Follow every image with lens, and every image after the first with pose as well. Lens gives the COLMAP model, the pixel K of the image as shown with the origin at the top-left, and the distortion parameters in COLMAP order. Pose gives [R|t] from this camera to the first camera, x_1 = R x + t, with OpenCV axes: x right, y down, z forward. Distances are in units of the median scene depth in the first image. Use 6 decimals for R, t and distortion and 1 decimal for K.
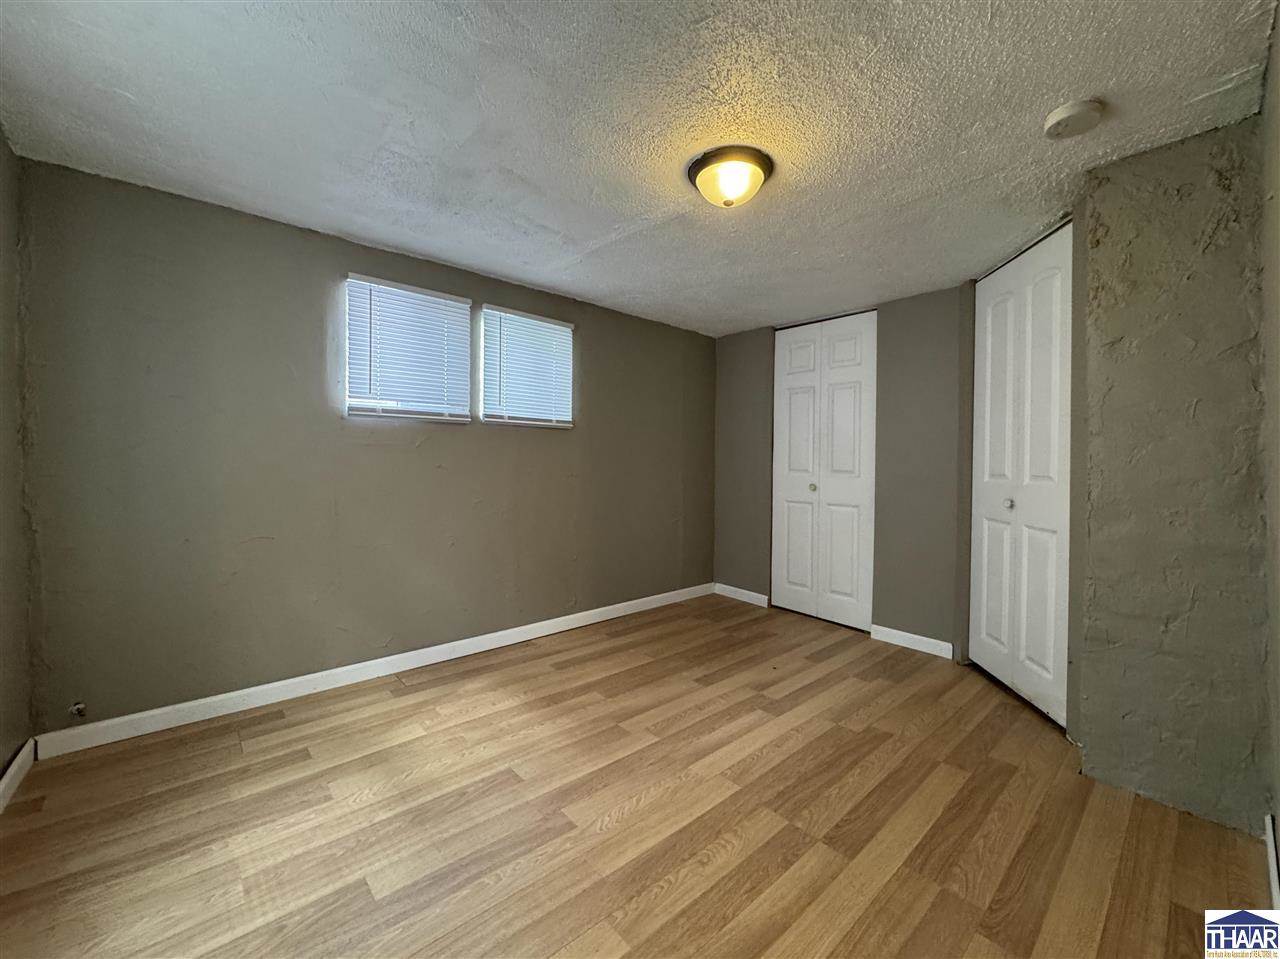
lens RADIAL K [[515.4, 0, 640.0], [0, 515.4, 472.9], [0, 0, 1]] dist [-0.005132, 0.000050]
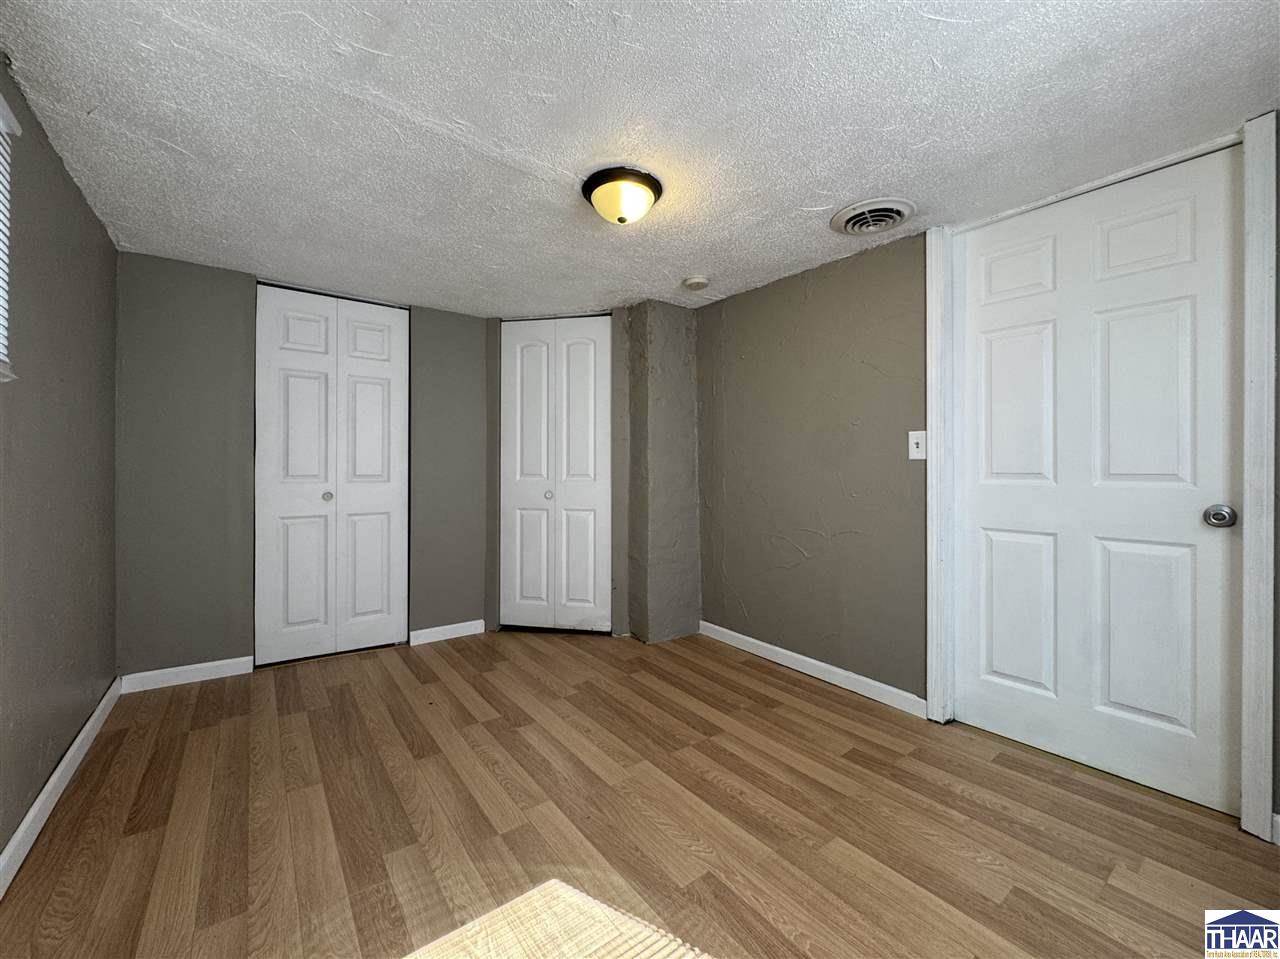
lens RADIAL K [[515.4, 0, 632.6], [0, 515.4, 473.0], [0, 0, 1]] dist [-0.005132, 0.000050]
pose [[0.088897, -0.016886, 0.995898, -0.631343], [0.020841, 0.999669, 0.015090, -0.016845], [-0.995823, 0.019414, 0.089219, 0.643431]]
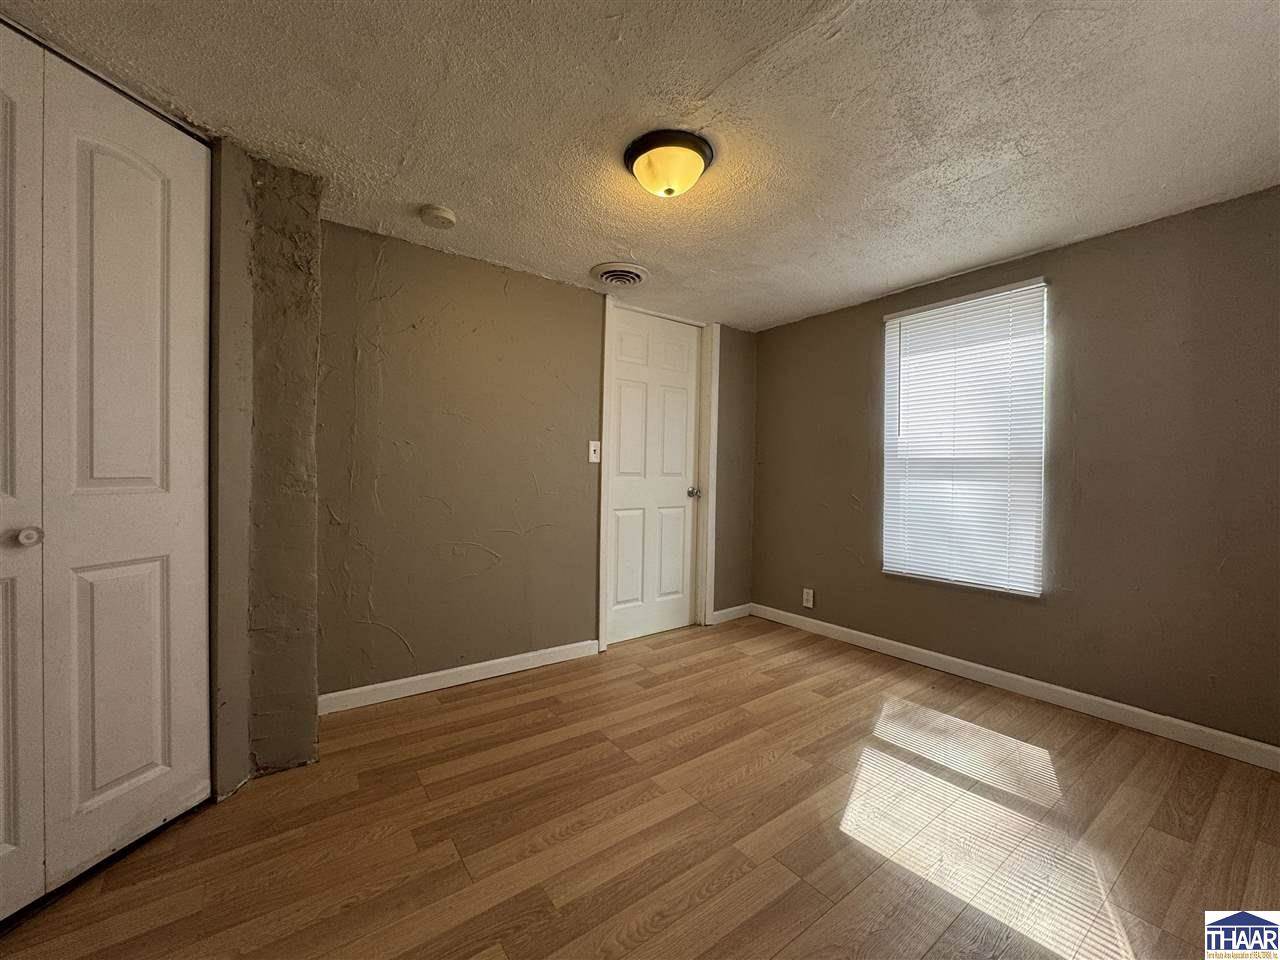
lens RADIAL K [[515.4, 0, 645.2], [0, 515.4, 476.3], [0, 0, 1]] dist [-0.005132, 0.000050]
pose [[-0.995985, -0.017019, 0.087883, 0.088046], [-0.014580, 0.999493, 0.028320, -0.019037], [-0.088321, 0.026925, -0.995728, 1.415508]]
